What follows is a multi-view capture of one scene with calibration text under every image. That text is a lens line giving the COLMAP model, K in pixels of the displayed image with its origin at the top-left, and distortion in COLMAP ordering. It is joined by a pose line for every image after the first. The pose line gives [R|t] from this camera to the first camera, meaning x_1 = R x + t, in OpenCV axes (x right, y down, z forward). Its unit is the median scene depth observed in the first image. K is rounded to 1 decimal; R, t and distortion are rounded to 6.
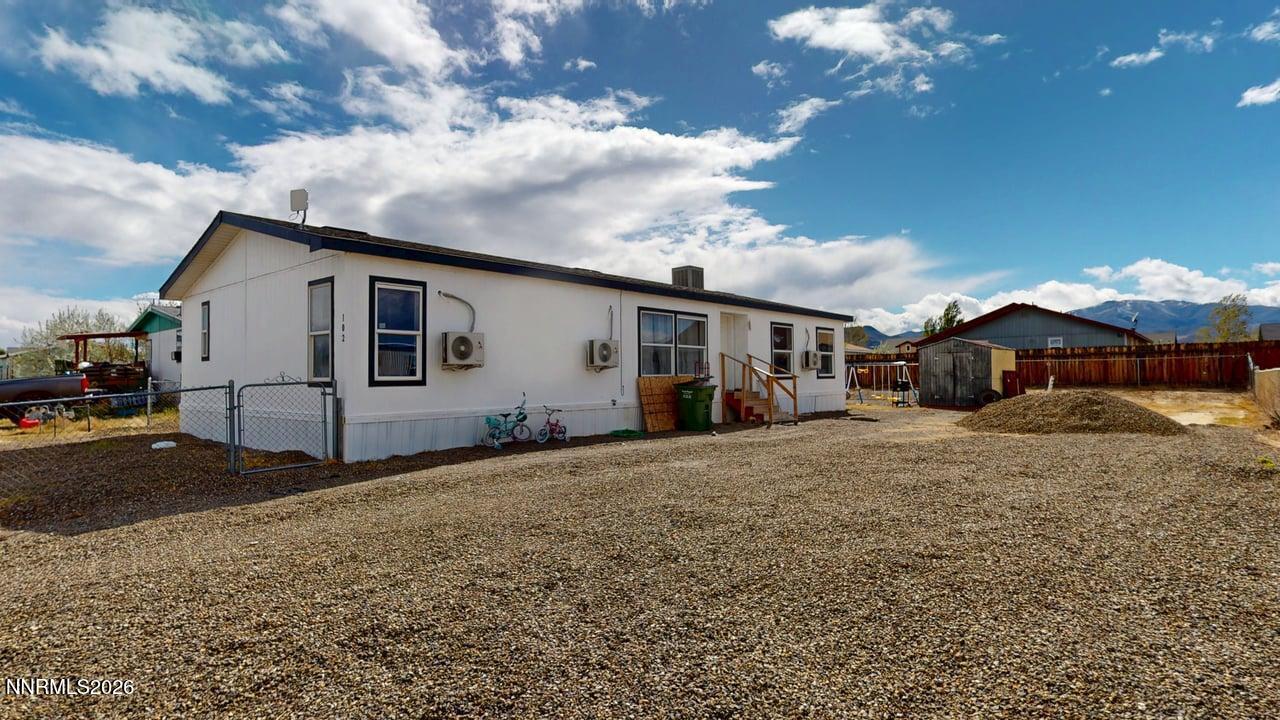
lens RADIAL K [[653.9, 0, 640.0], [0, 653.9, 360.0], [0, 0, 1]] dist [0.003192, -0.001102]
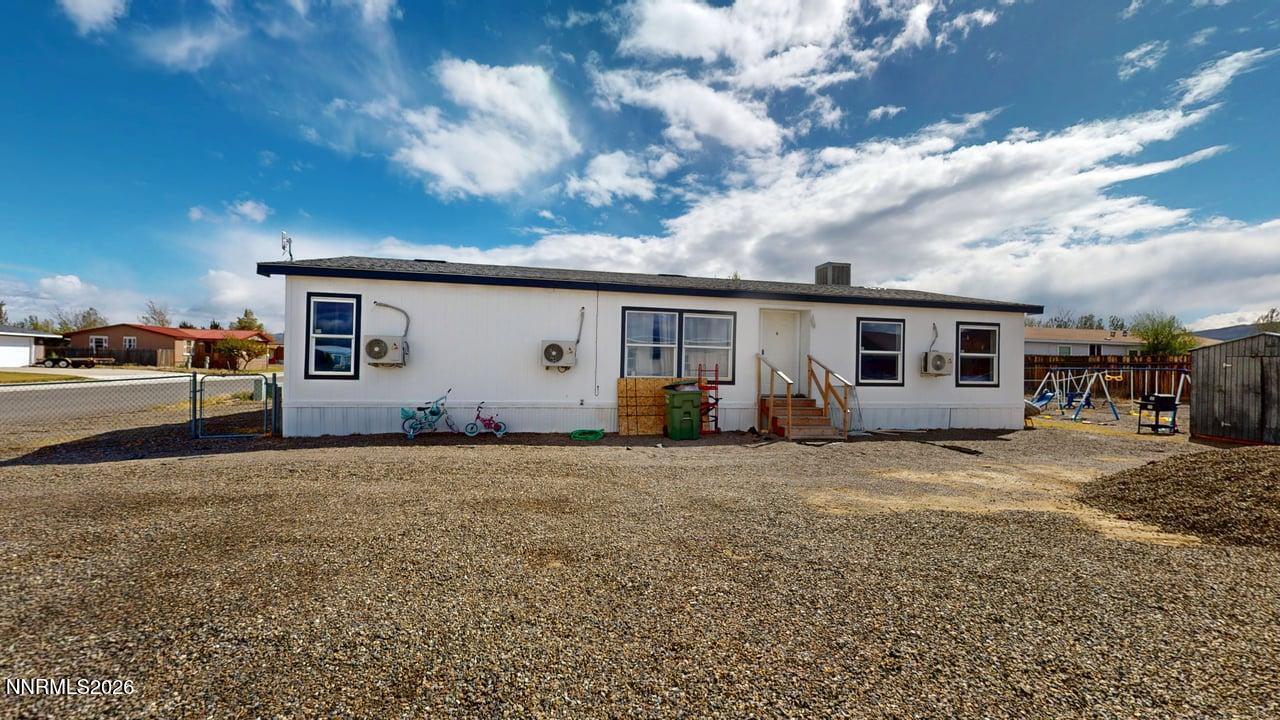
lens RADIAL K [[468.9, 0, 640.0], [0, 468.9, 360.0], [0, 0, 1]] dist [0.001948, 0.000122]
pose [[0.793194, 0.020129, -0.608637, 0.294705], [-0.011680, 0.999773, 0.017842, -0.009235], [0.608857, -0.007043, 0.793248, 0.296584]]
